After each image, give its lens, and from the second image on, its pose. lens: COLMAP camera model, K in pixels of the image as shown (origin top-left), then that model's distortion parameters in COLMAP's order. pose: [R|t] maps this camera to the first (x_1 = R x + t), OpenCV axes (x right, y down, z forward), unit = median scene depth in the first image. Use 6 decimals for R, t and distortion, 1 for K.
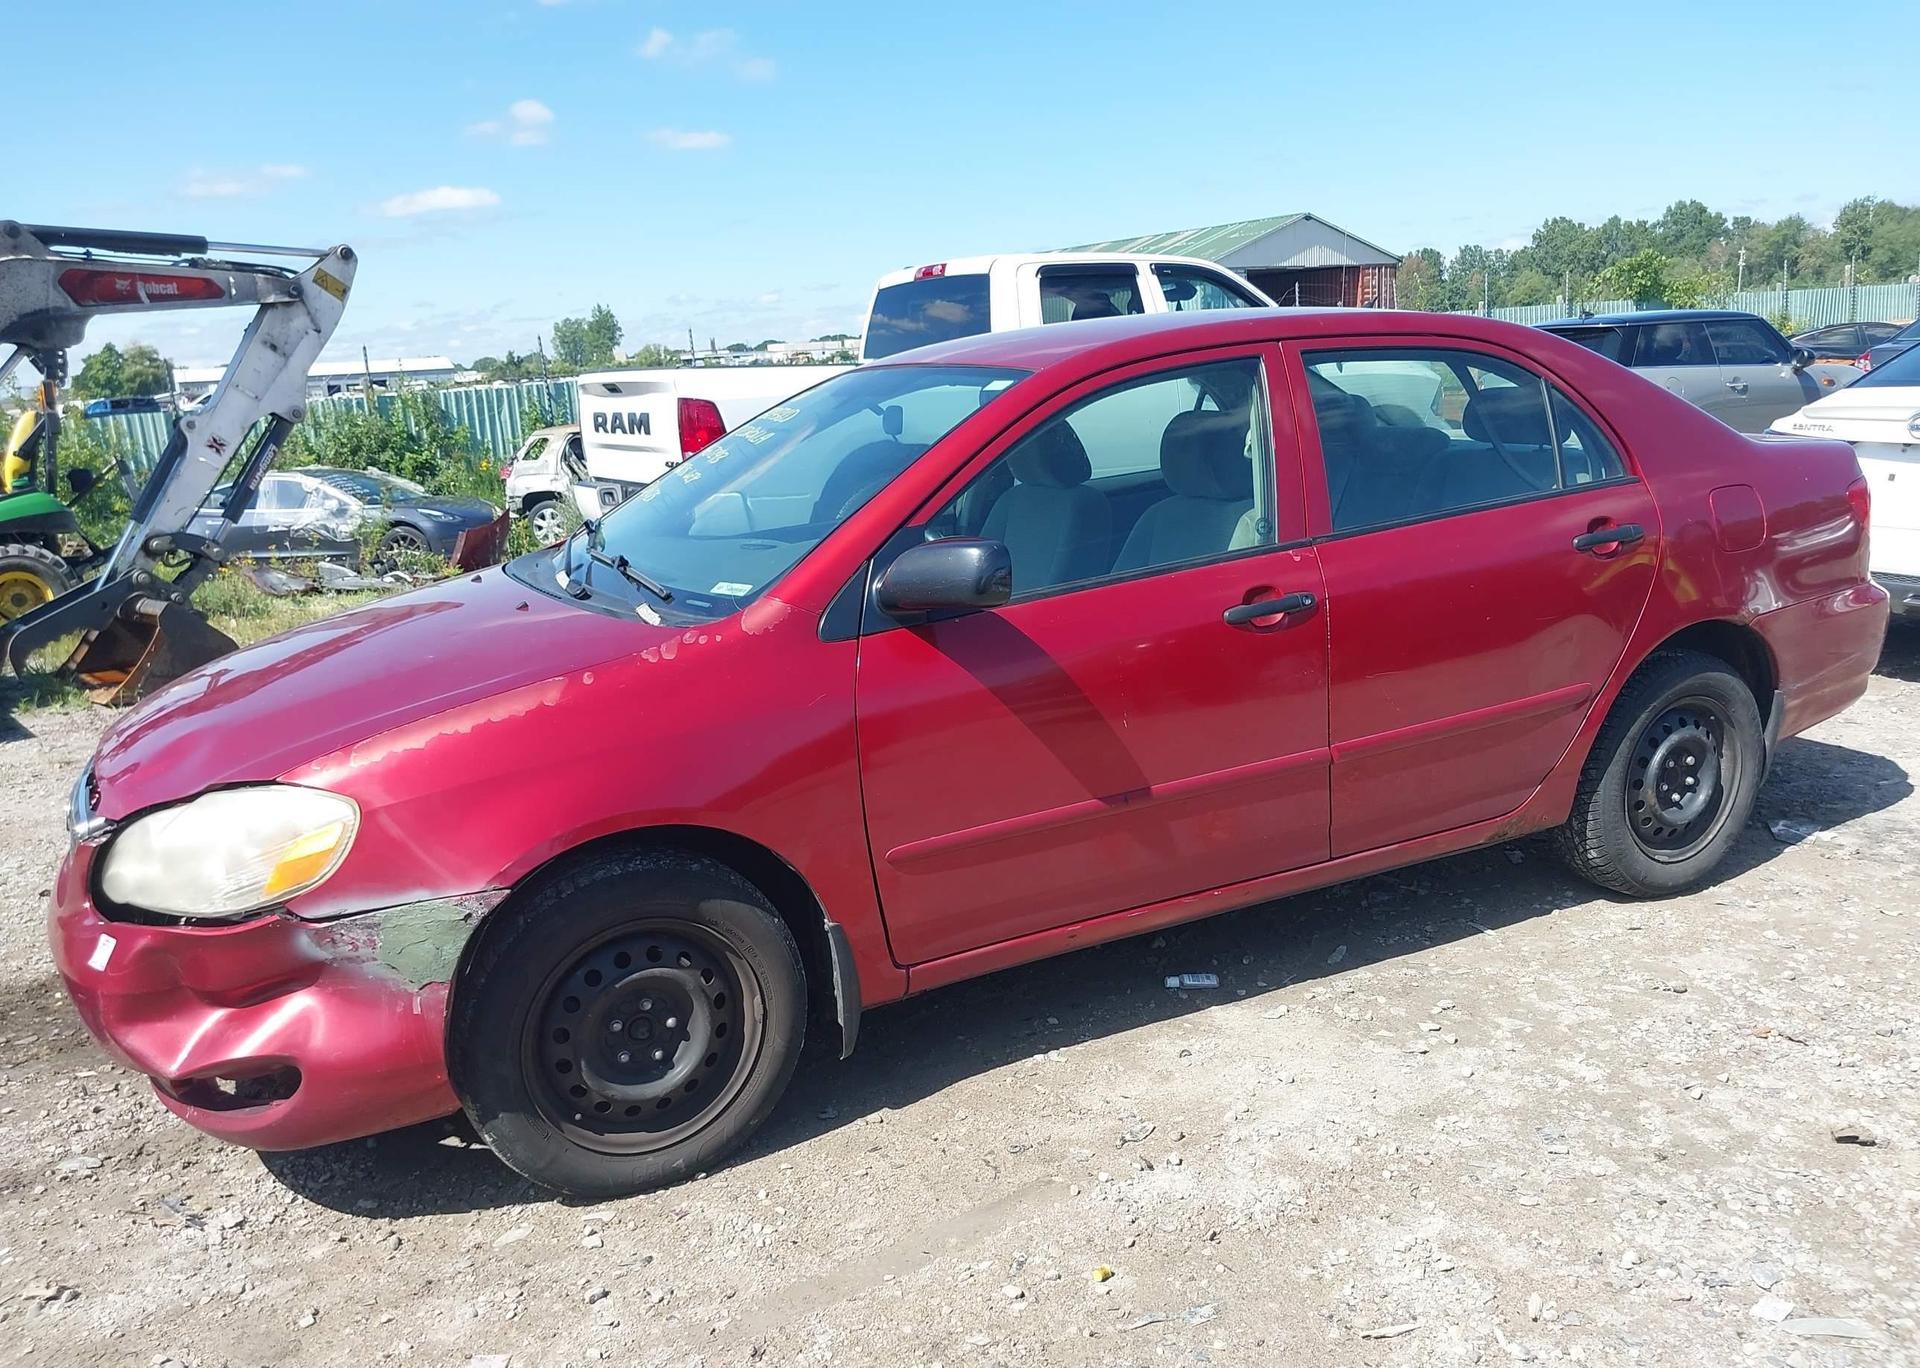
lens RADIAL K [[1550.2, 0, 979.1], [0, 1550.2, 683.7], [0, 0, 1]] dist [0.024022, -0.035311]
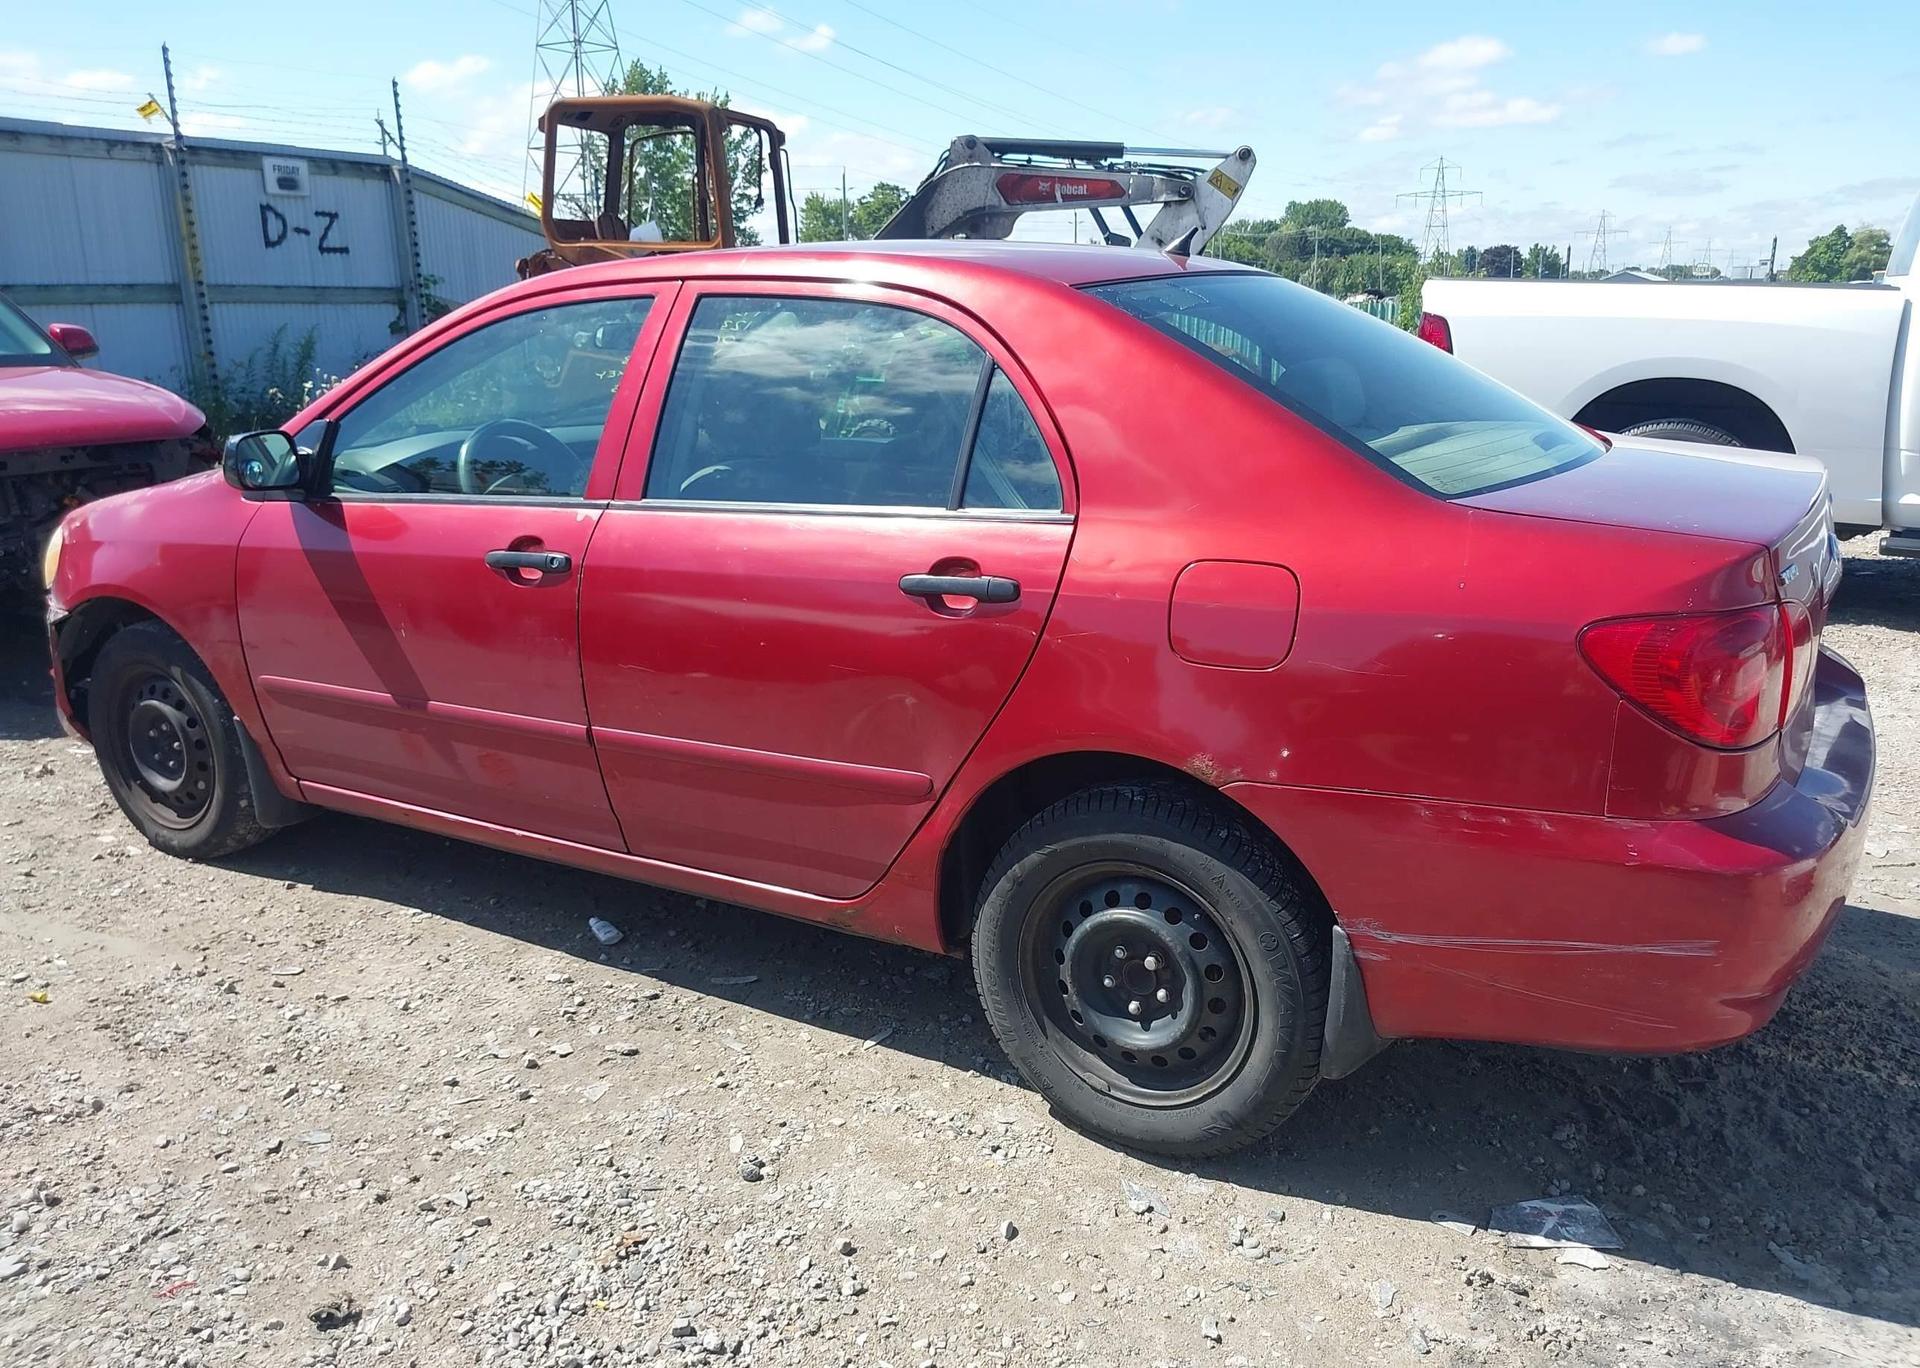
lens RADIAL K [[1550.2, 0, 947.0], [0, 1550.2, 697.2], [0, 0, 1]] dist [0.024022, -0.035311]
pose [[0.511260, 0.266827, -0.816956, 0.497908], [-0.200215, 0.961407, 0.188710, -0.088681], [0.835780, 0.067087, 0.544951, 0.309142]]
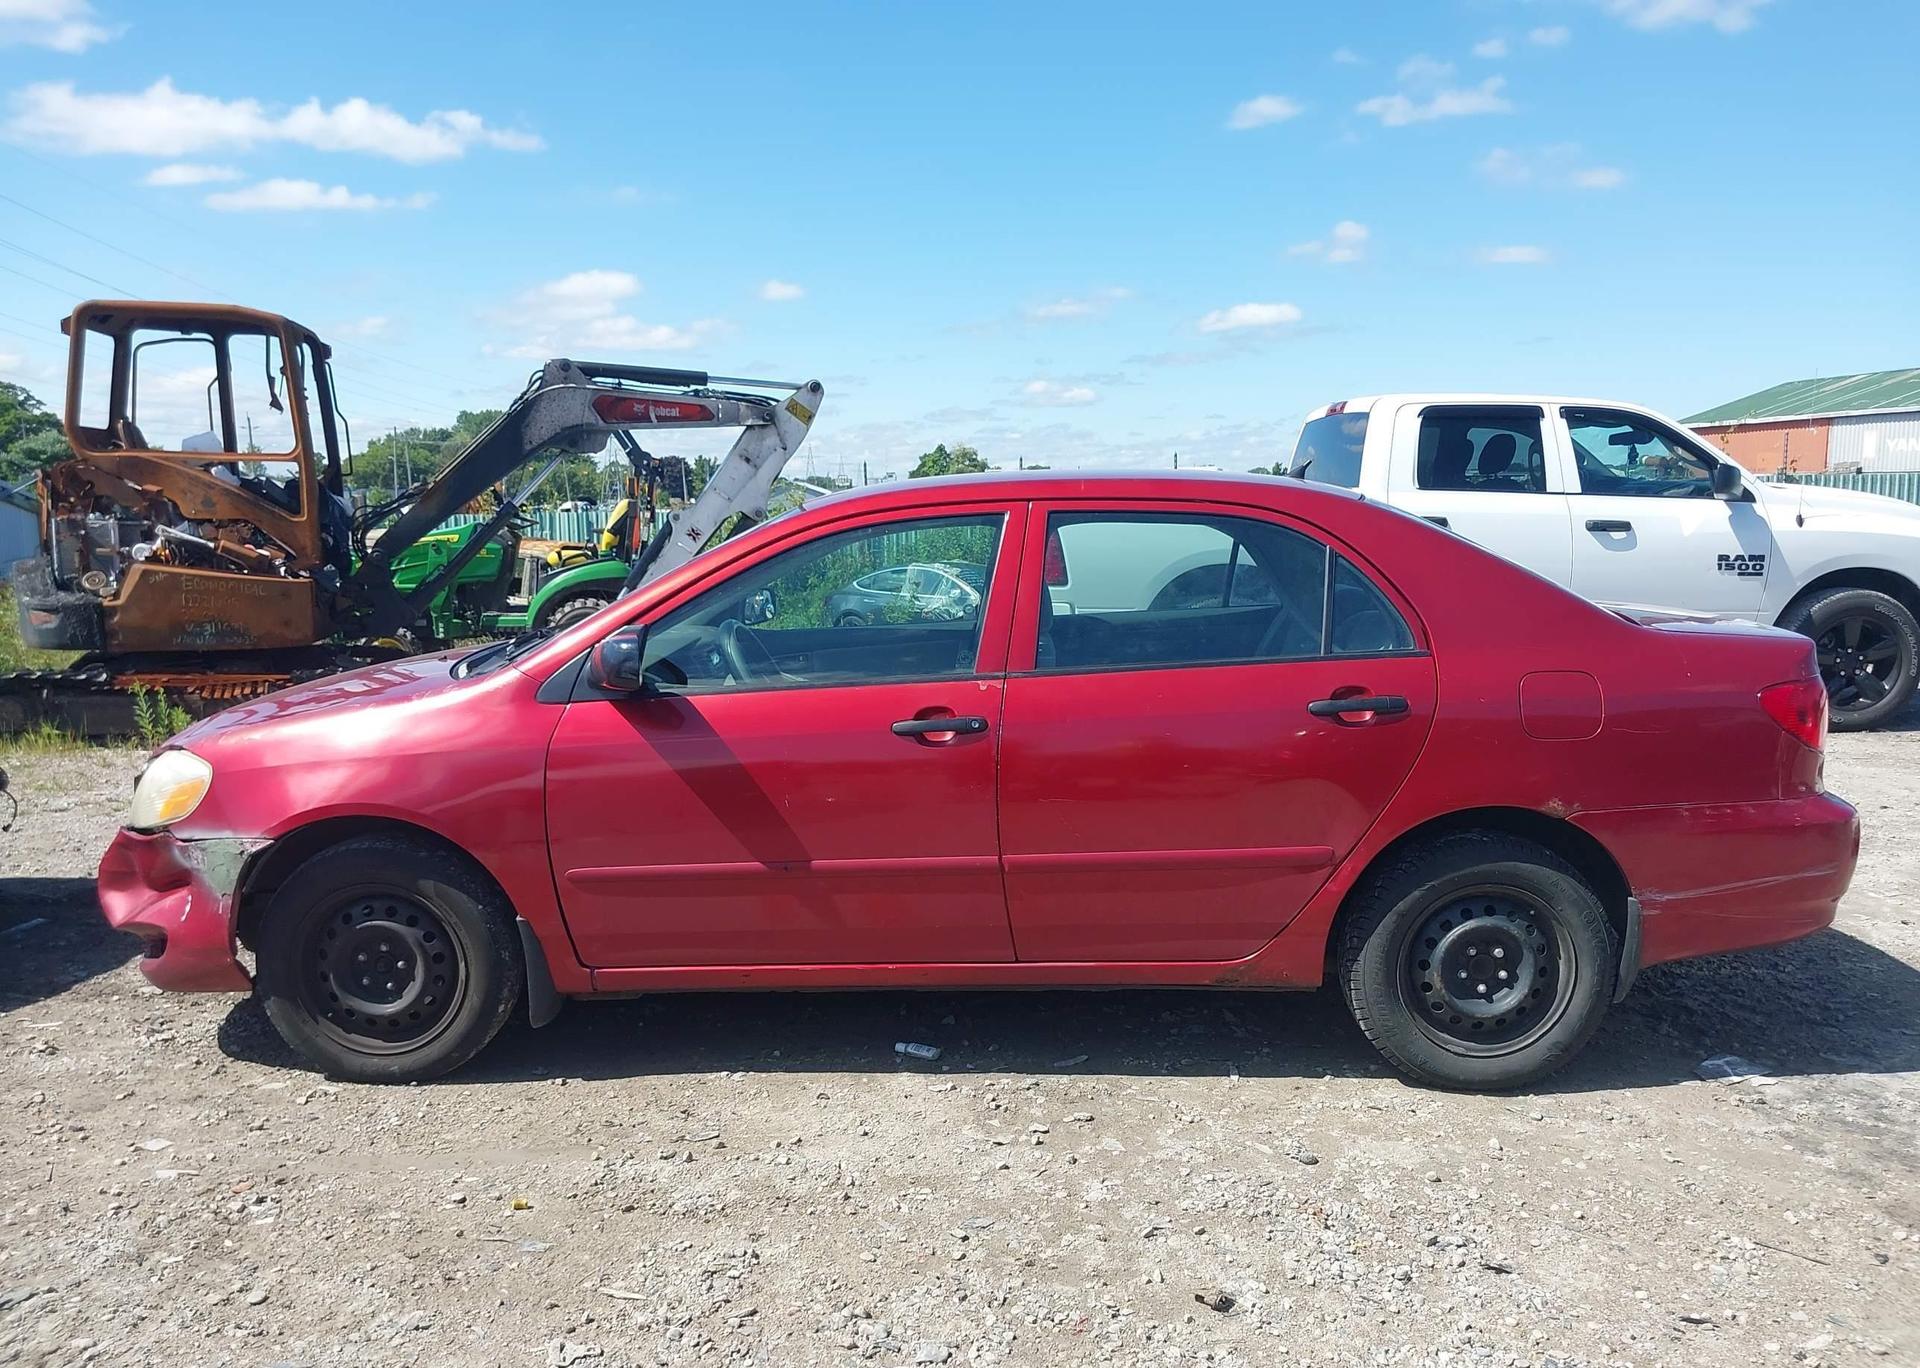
lens RADIAL K [[1550.2, 0, 962.1], [0, 1550.2, 676.2], [0, 0, 1]] dist [0.024022, -0.035311]
pose [[0.876231, 0.104283, -0.470472, 0.326557], [-0.139435, 0.989408, -0.040382, -0.018372], [0.461278, 0.100984, 0.881490, -0.004375]]
